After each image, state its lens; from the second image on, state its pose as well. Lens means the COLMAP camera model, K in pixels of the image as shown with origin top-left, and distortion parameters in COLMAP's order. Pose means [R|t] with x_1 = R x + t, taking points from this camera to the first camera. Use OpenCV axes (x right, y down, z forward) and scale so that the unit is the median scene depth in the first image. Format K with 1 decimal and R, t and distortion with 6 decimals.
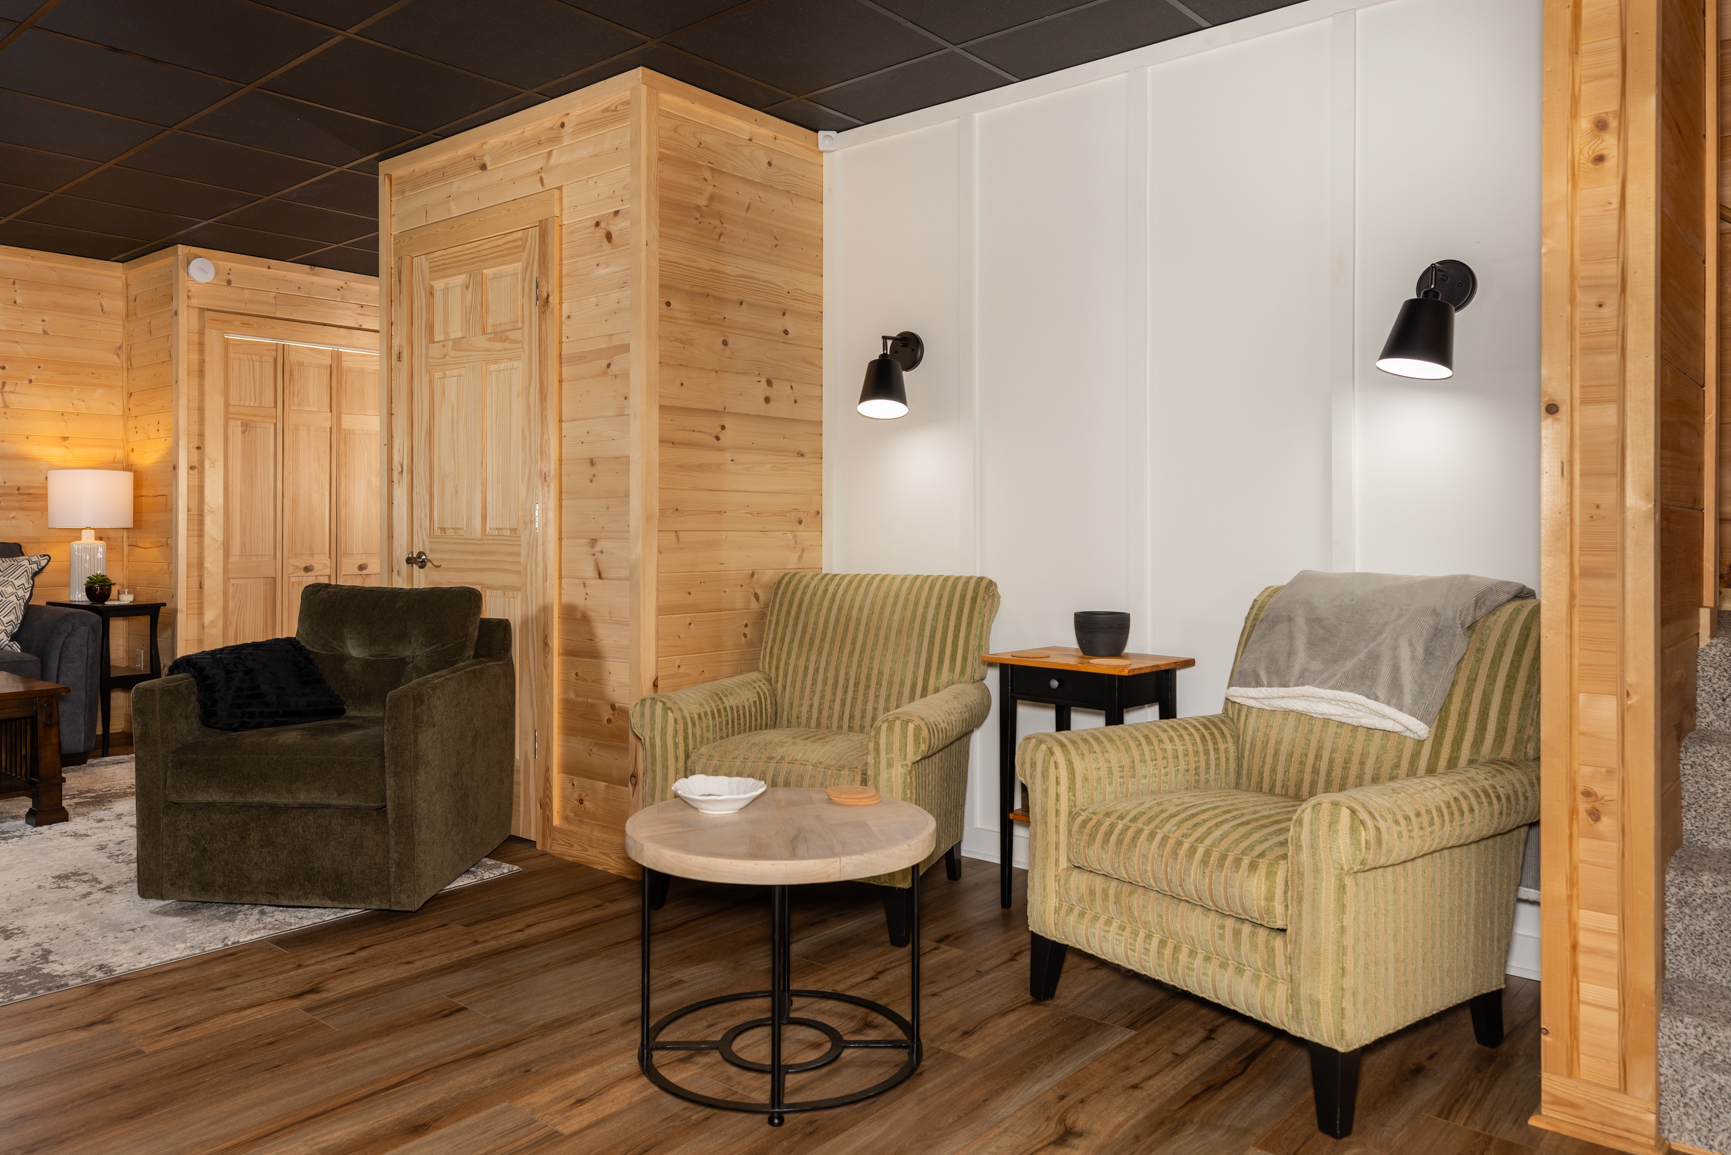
lens RADIAL K [[1192.2, 0, 830.8], [0, 1192.2, 530.8], [0, 0, 1]] dist [0.011767, 0.006004]
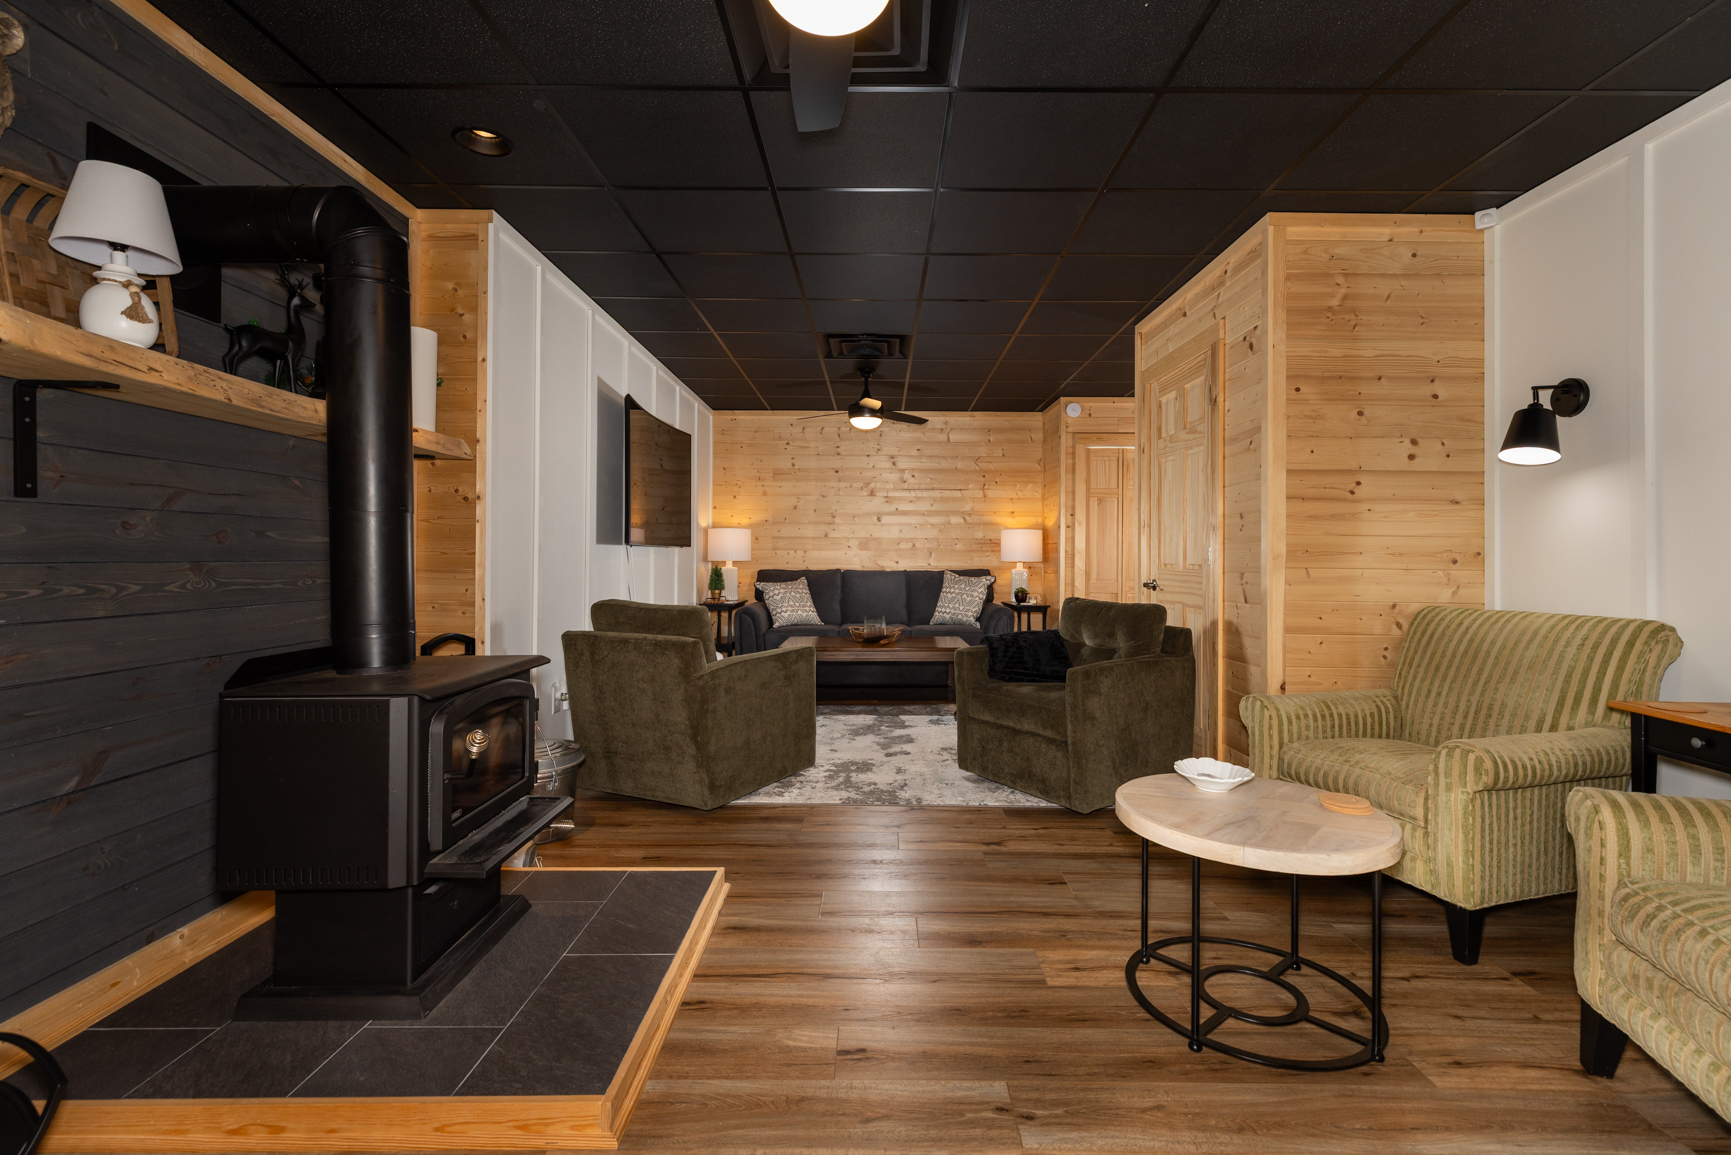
lens RADIAL K [[771.5, 0, 868.6], [0, 771.5, 549.1], [0, 0, 1]] dist [0.004048, -0.000344]
pose [[0.663337, -0.002416, -0.748317, 0.175083], [-0.013549, 0.999792, -0.015238, -0.001095], [0.748198, 0.020247, 0.663166, 0.112837]]
